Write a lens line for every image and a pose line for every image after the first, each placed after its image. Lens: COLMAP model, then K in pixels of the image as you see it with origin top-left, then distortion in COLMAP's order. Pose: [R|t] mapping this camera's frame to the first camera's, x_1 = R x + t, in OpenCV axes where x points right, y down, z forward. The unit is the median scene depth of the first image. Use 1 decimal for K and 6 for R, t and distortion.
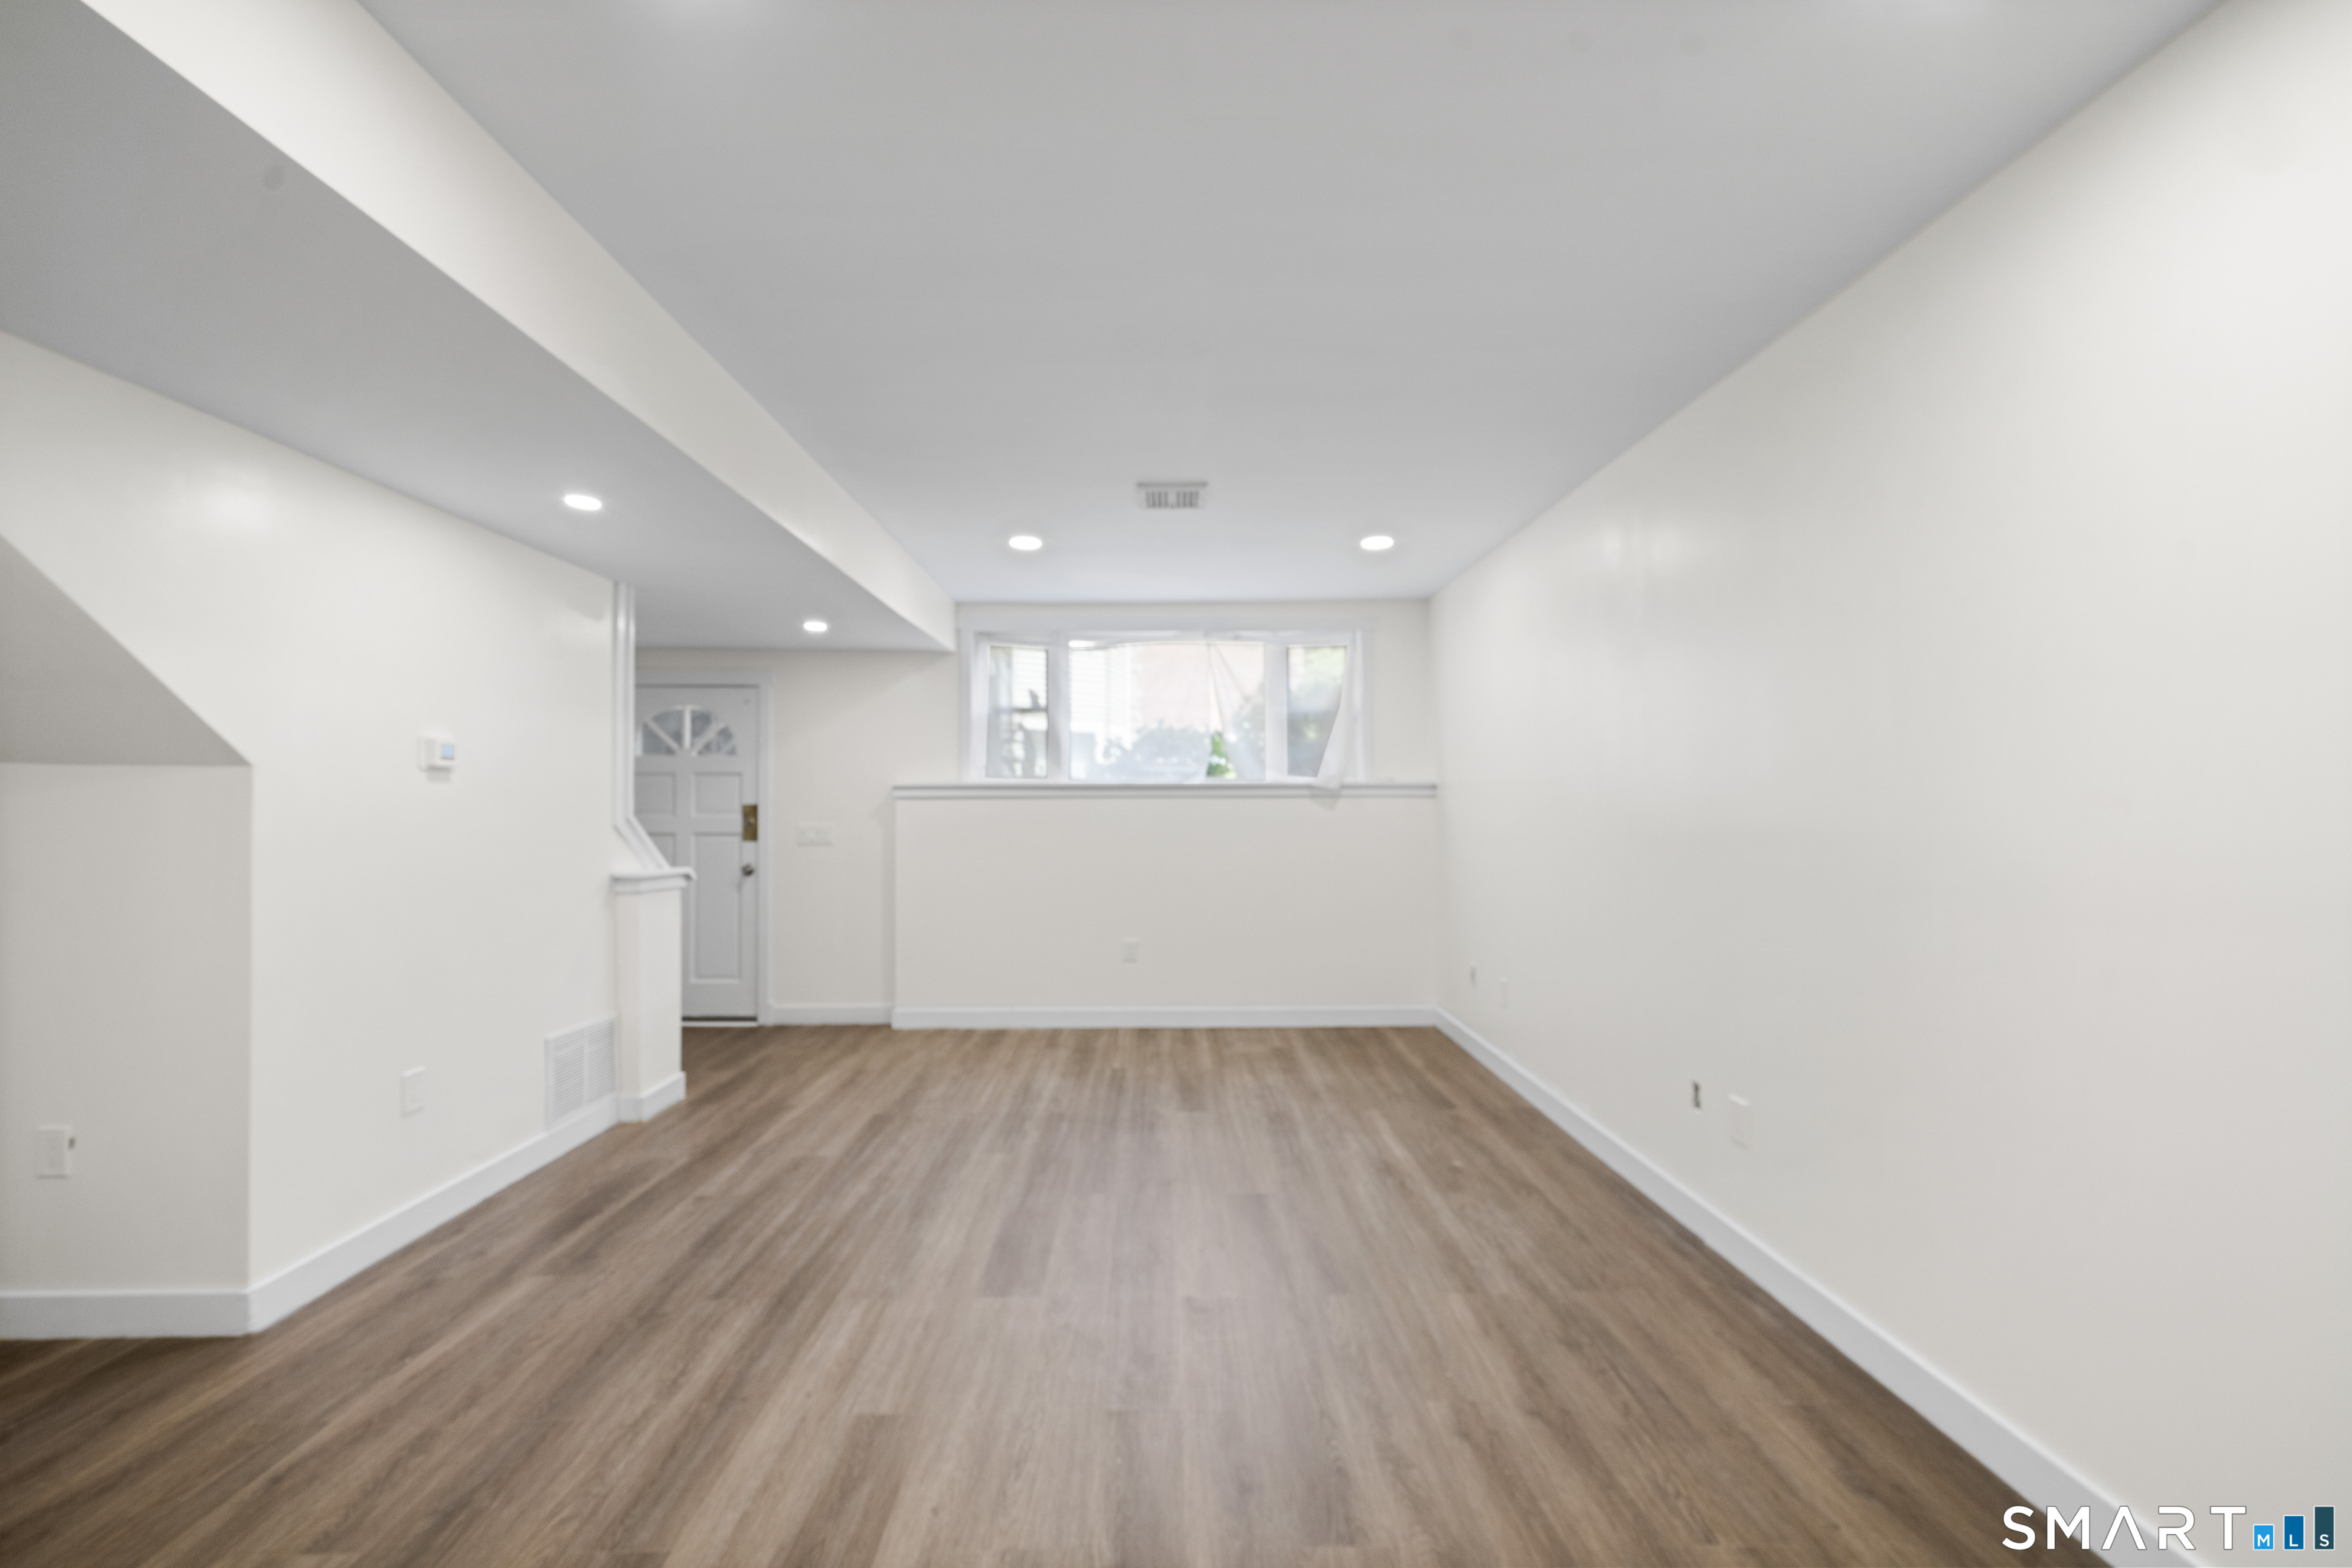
lens RADIAL K [[943.1, 0, 1186.1], [0, 943.1, 791.0], [0, 0, 1]] dist [0.002956, -0.000084]
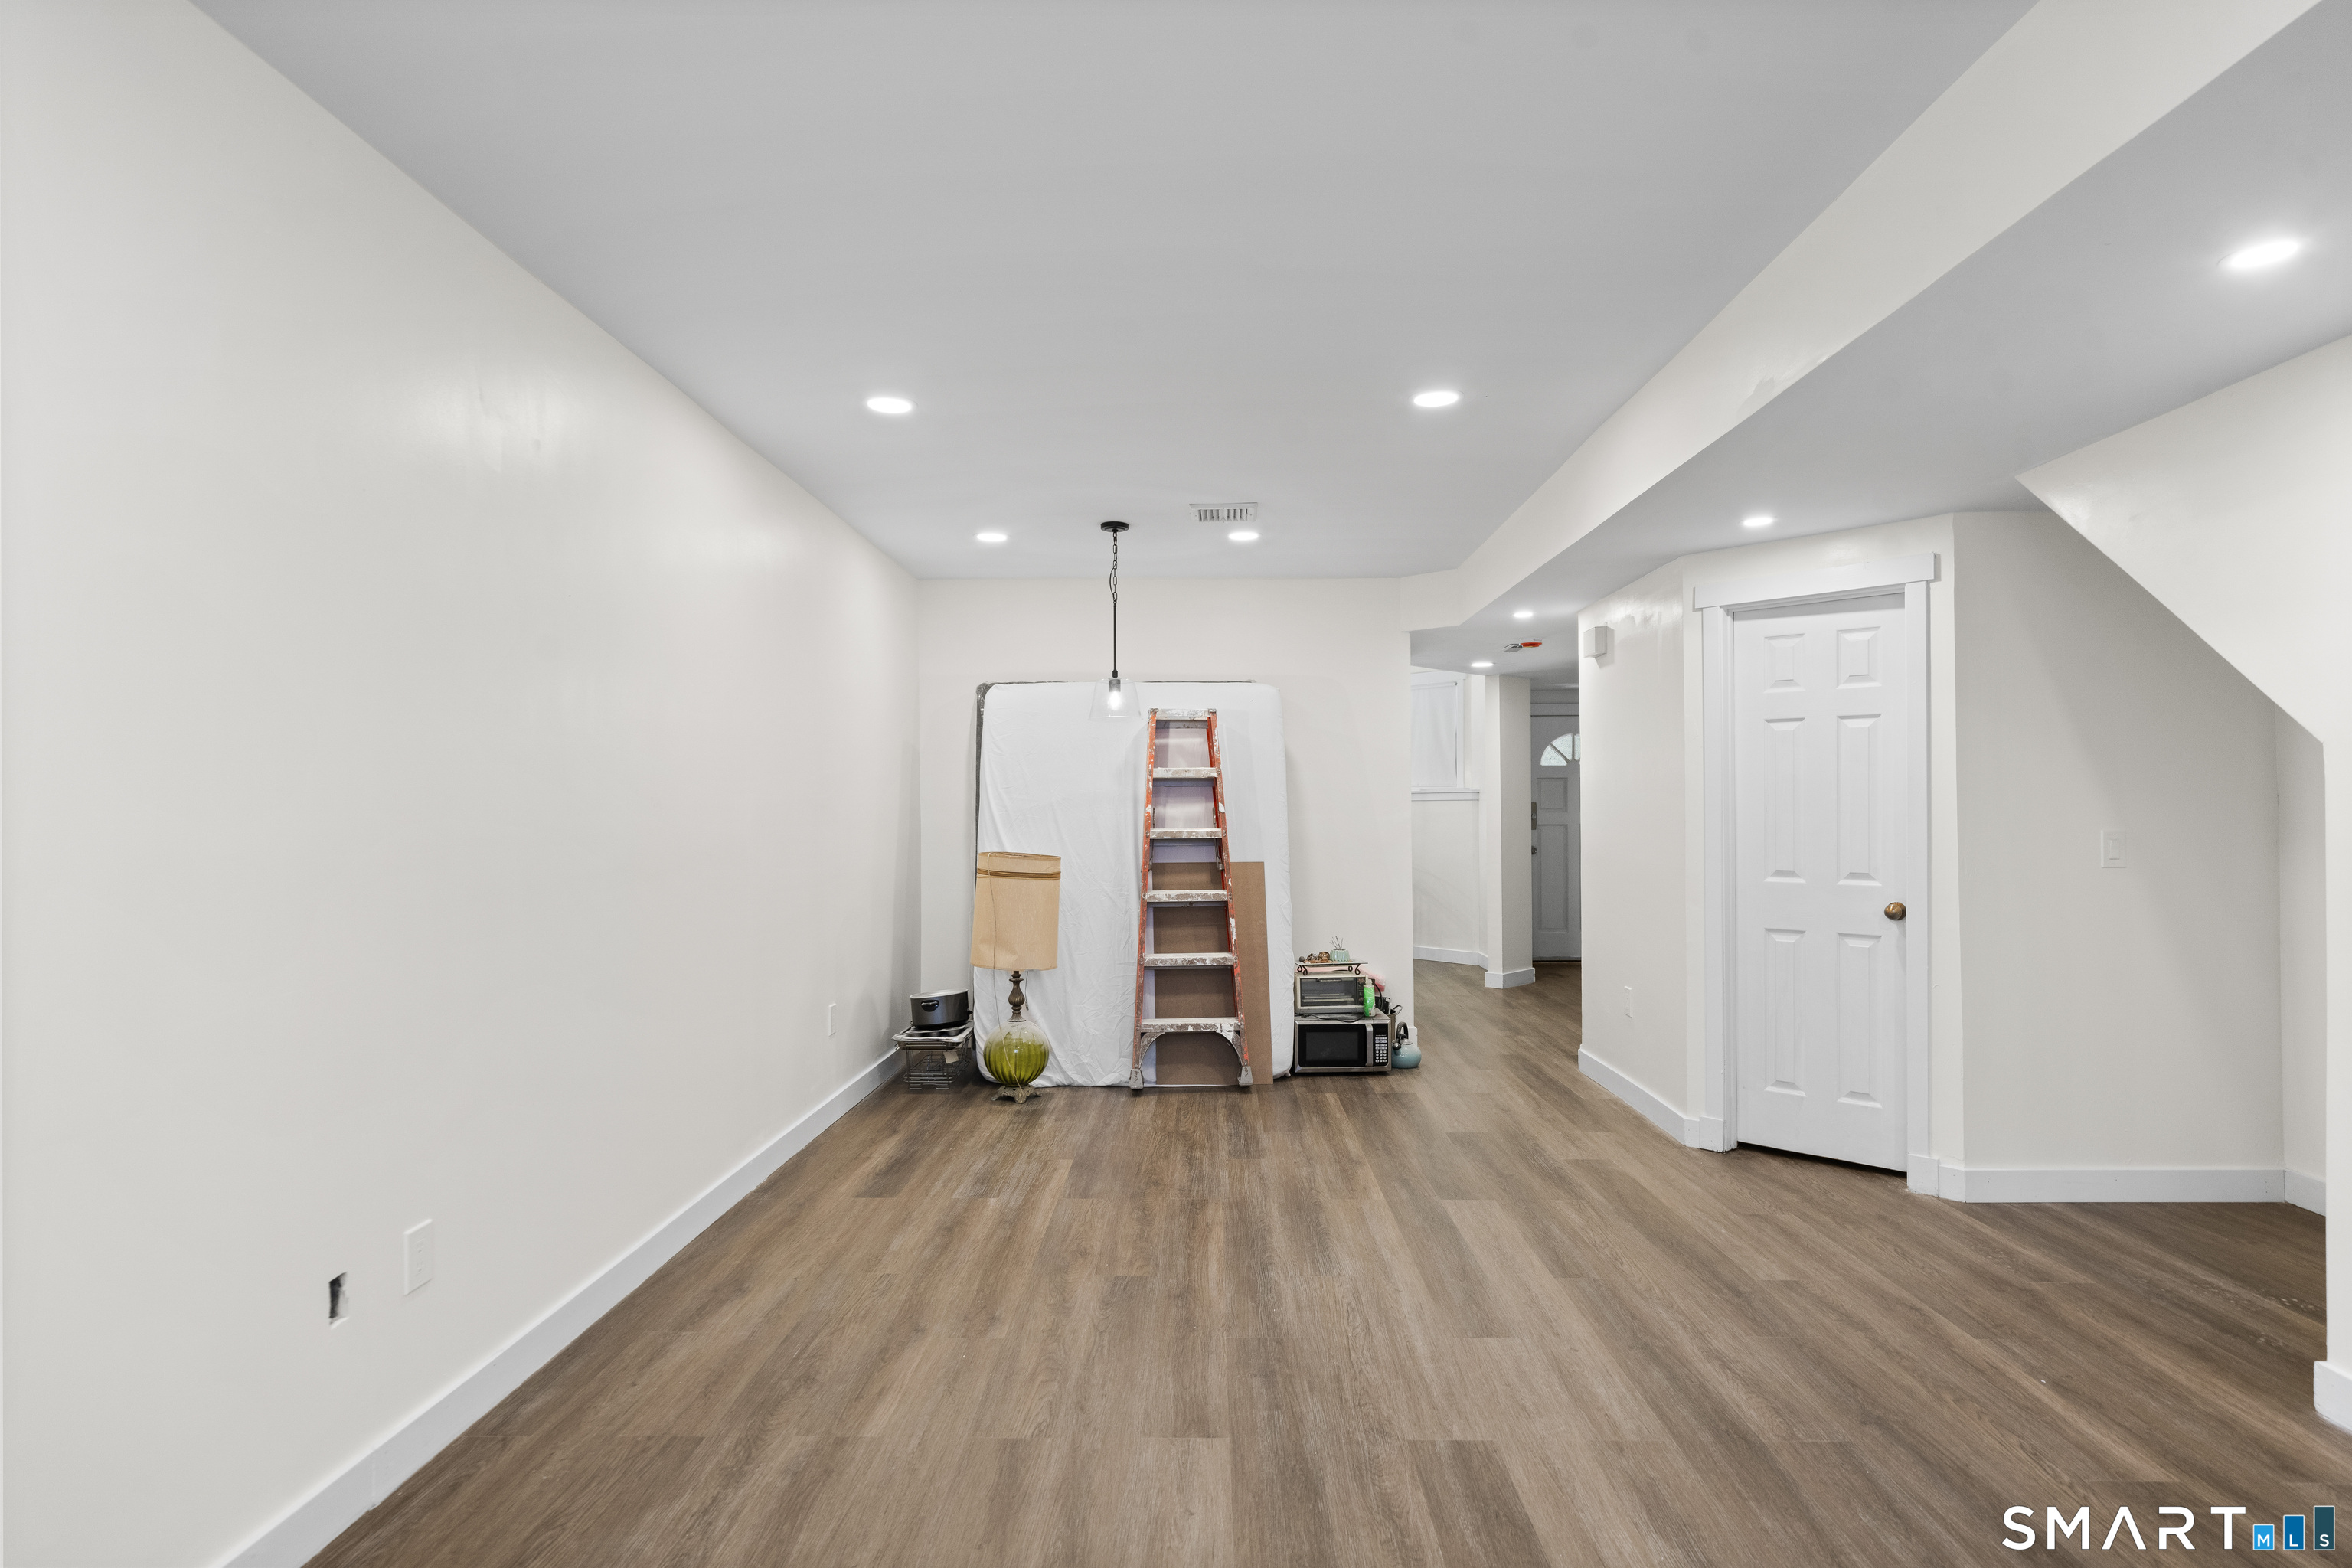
lens RADIAL K [[1233.9, 0, 1189.7], [0, 1233.9, 803.0], [0, 0, 1]] dist [0.002685, 0.001071]
pose [[-0.998953, 0.007830, 0.045081, -0.025533], [0.006805, 0.999716, -0.022840, 0.038539], [-0.045247, -0.022510, -0.998722, 1.832906]]
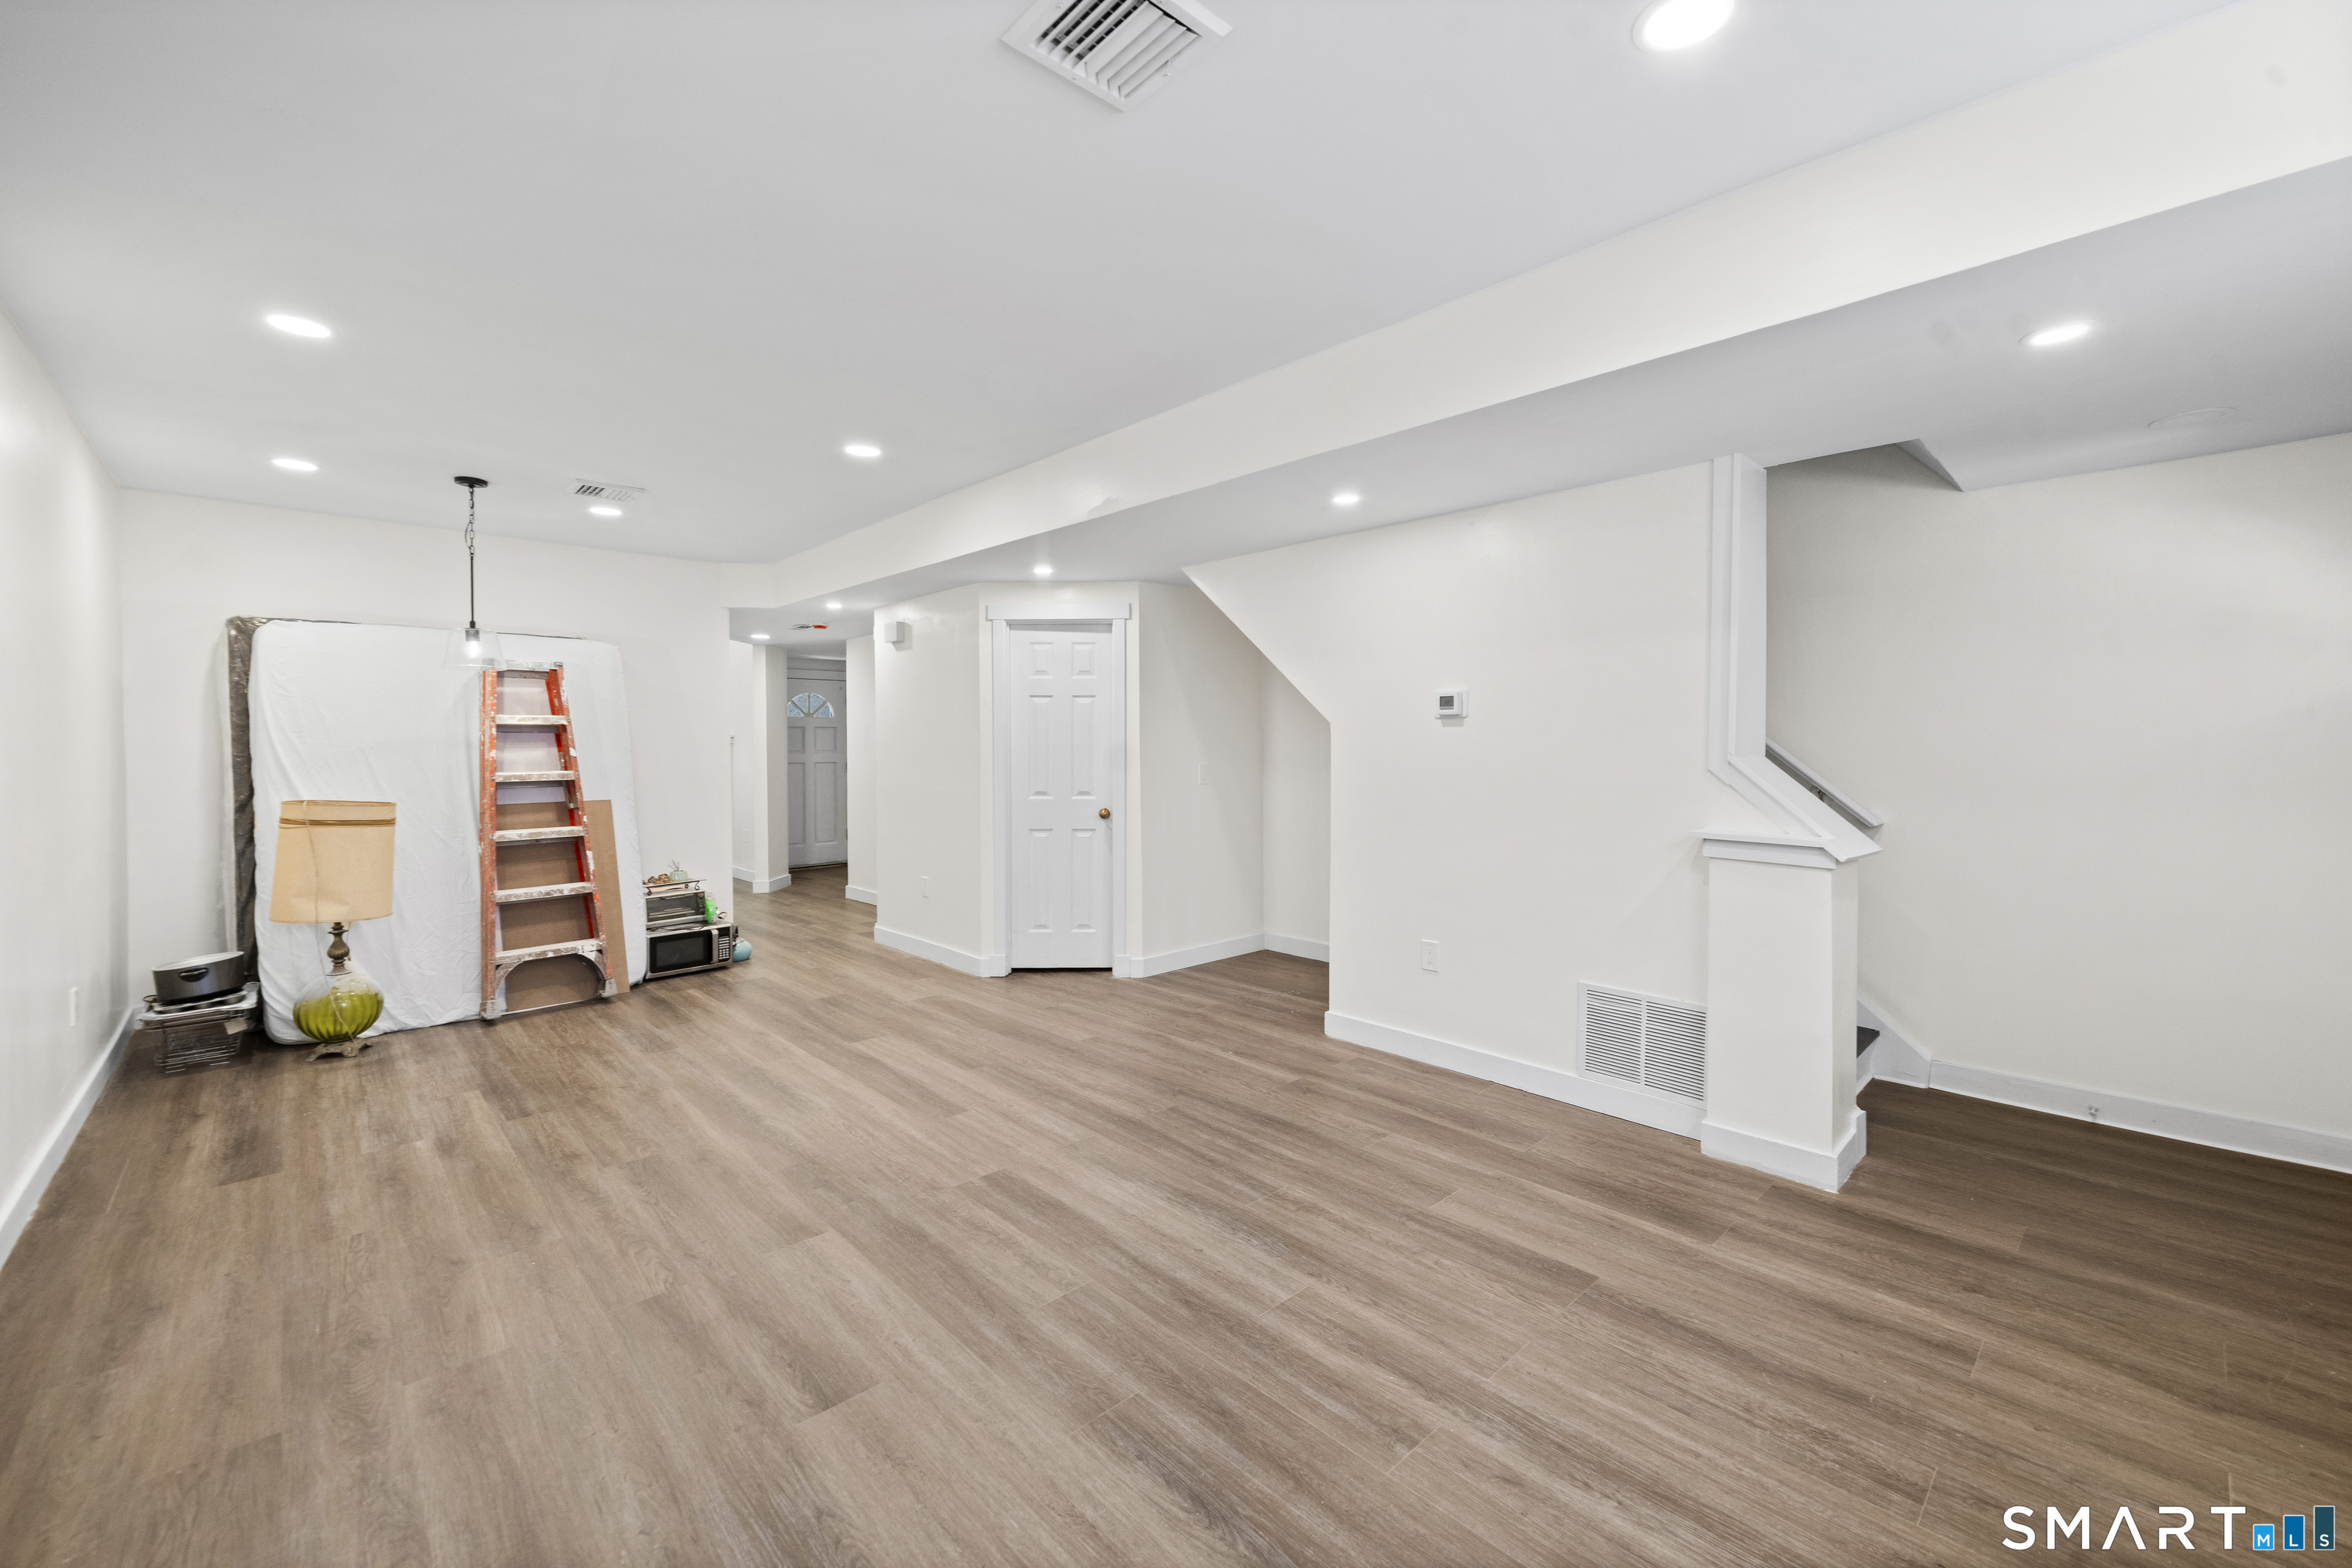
lens RADIAL K [[943.1, 0, 1197.7], [0, 943.1, 761.9], [0, 0, 1]] dist [0.002956, -0.000084]
pose [[-0.739874, 0.018343, -0.672495, 0.341763], [0.018543, 0.999804, 0.006869, 0.026535], [0.672490, -0.007388, -0.740069, 1.842653]]
